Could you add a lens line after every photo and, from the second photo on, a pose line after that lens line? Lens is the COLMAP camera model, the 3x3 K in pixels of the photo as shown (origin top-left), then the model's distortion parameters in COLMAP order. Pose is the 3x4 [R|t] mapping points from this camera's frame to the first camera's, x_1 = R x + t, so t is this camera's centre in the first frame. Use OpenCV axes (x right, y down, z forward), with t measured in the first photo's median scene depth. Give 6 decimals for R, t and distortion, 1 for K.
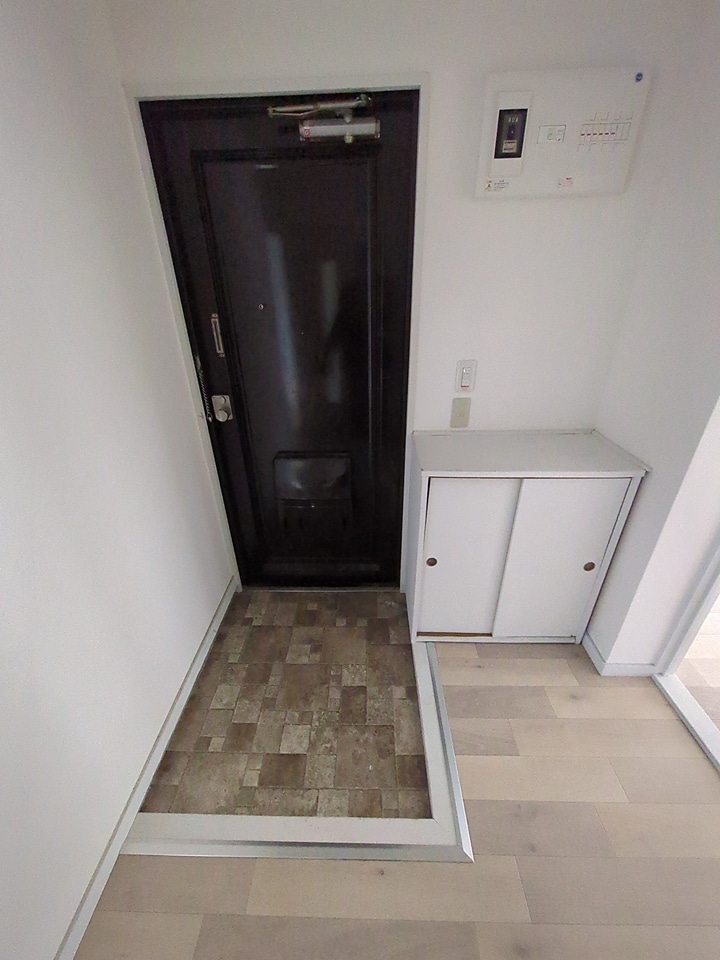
lens RADIAL K [[382.3, 0, 357.4], [0, 382.3, 478.9], [0, 0, 1]] dist [-0.000053, -0.000122]
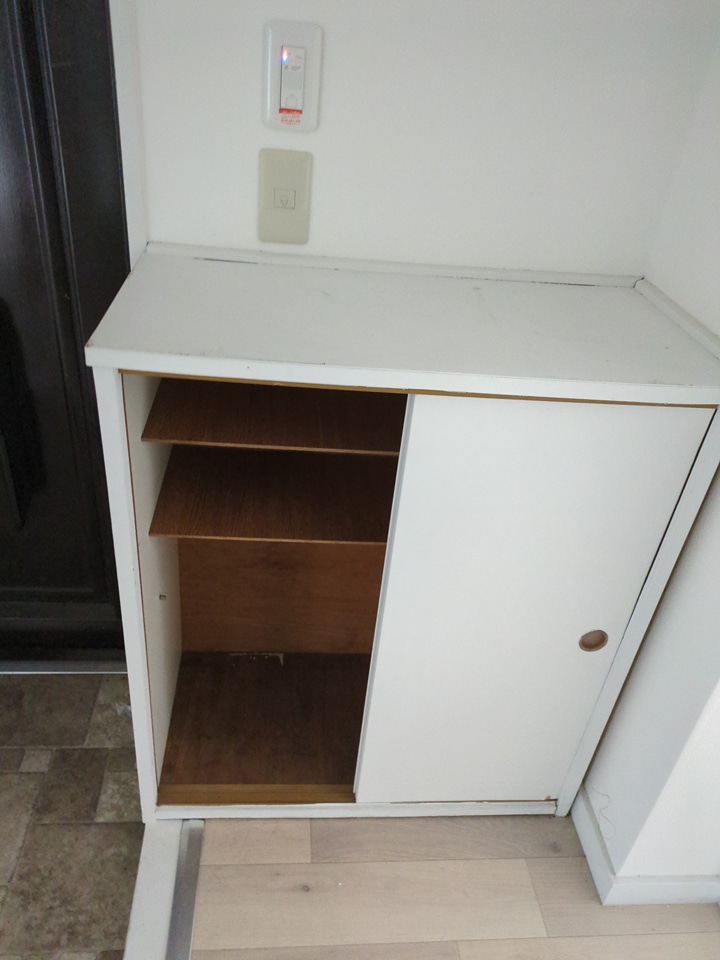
lens RADIAL K [[729.7, 0, 360.0], [0, 729.7, 480.0], [0, 0, 1]] dist [0.031155, -0.000252]
pose [[0.989028, 0.041948, 0.141647, 0.248663], [-0.055933, 0.993786, 0.096234, 0.012497], [-0.136730, -0.103101, 0.985228, 0.307232]]
